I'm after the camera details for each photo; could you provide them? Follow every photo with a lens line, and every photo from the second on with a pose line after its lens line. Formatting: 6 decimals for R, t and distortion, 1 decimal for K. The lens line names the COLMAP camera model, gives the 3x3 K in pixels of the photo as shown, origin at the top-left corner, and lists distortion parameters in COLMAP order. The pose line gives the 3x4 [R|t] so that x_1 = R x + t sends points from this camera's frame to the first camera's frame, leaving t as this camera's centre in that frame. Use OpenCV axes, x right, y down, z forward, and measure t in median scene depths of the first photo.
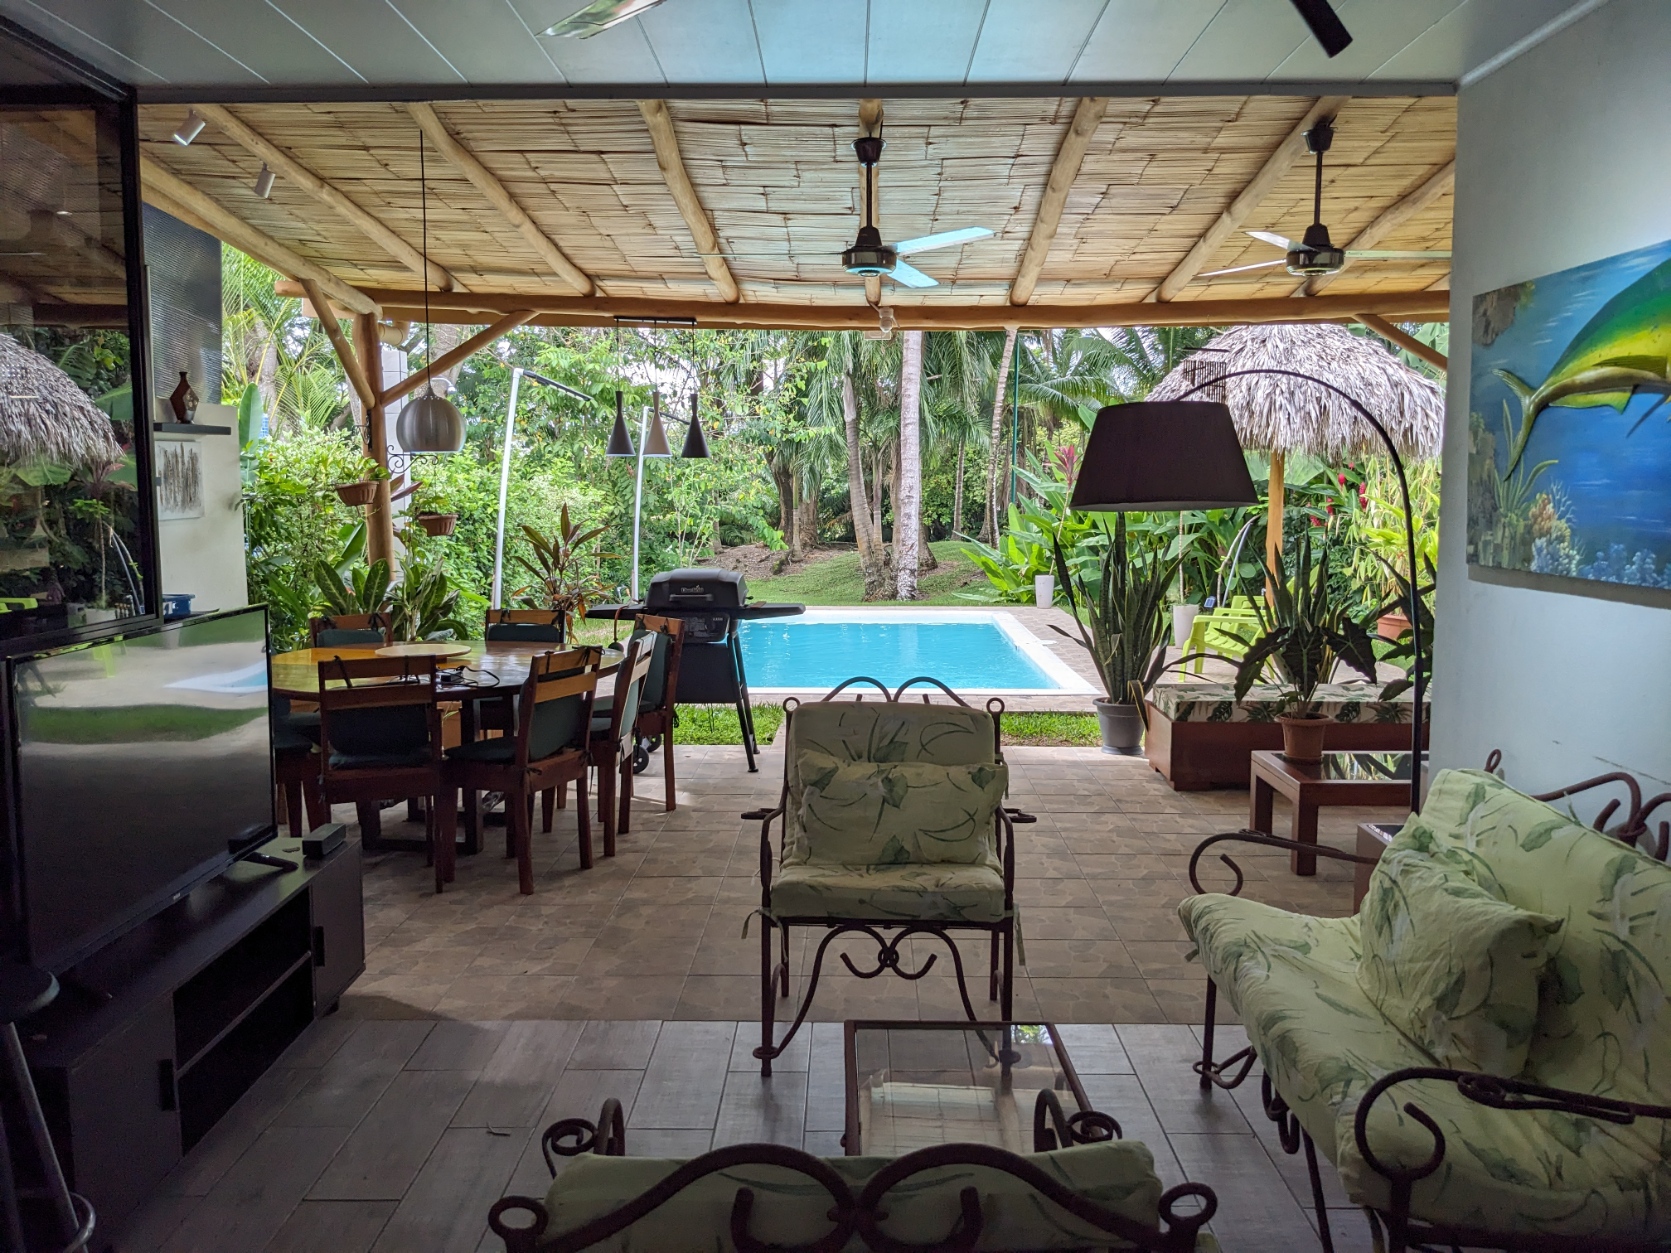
lens RADIAL K [[1332.9, 0, 828.7], [0, 1332.9, 633.3], [0, 0, 1]] dist [0.037137, -0.075053]
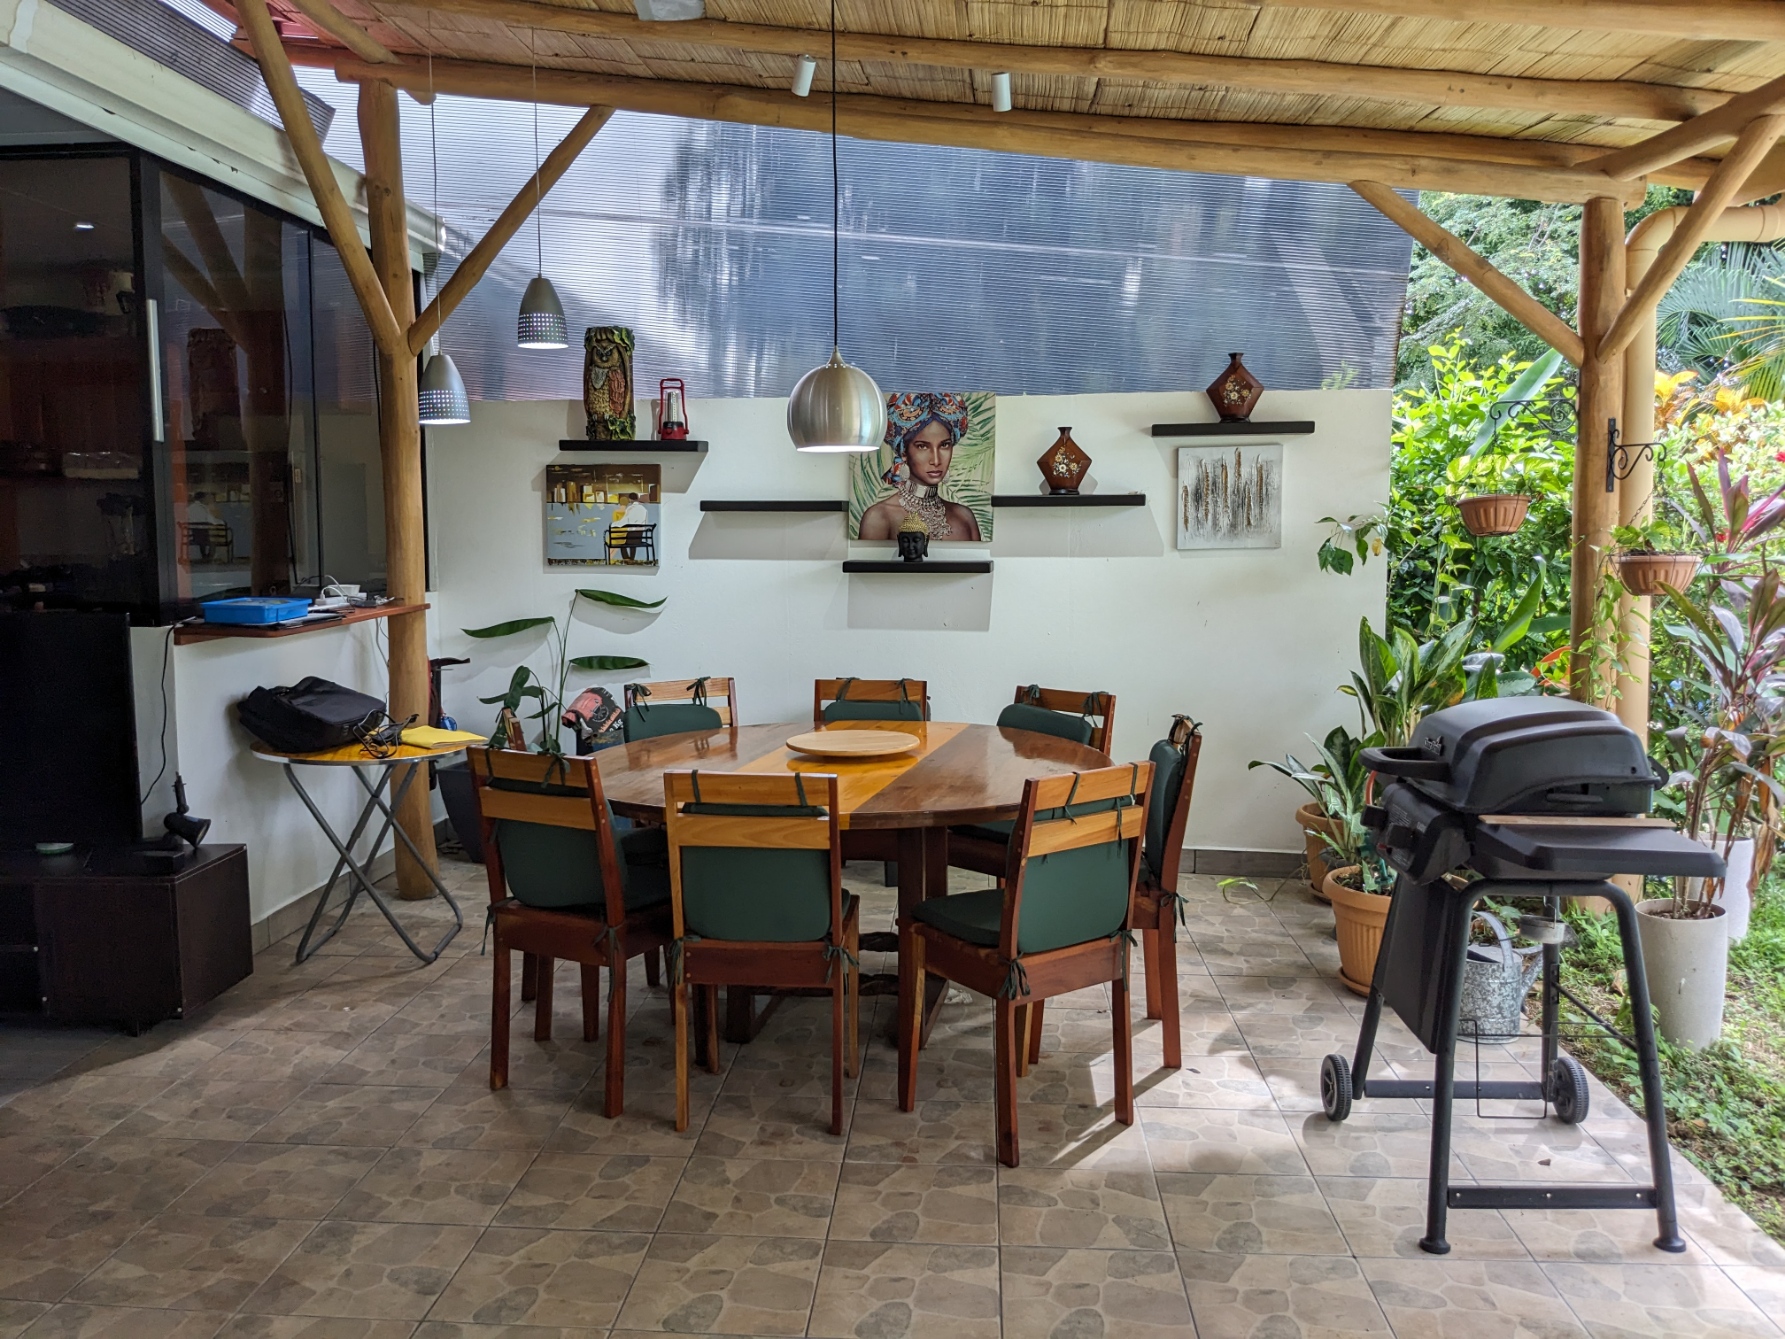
lens RADIAL K [[1423.9, 0, 888.3], [0, 1423.9, 666.1], [0, 0, 1]] dist [0.037137, -0.075053]
pose [[-0.043950, 0.106478, -0.993343, 0.517419], [-0.107717, 0.988002, 0.110672, -0.135450], [0.993210, 0.111864, -0.031953, 1.291778]]
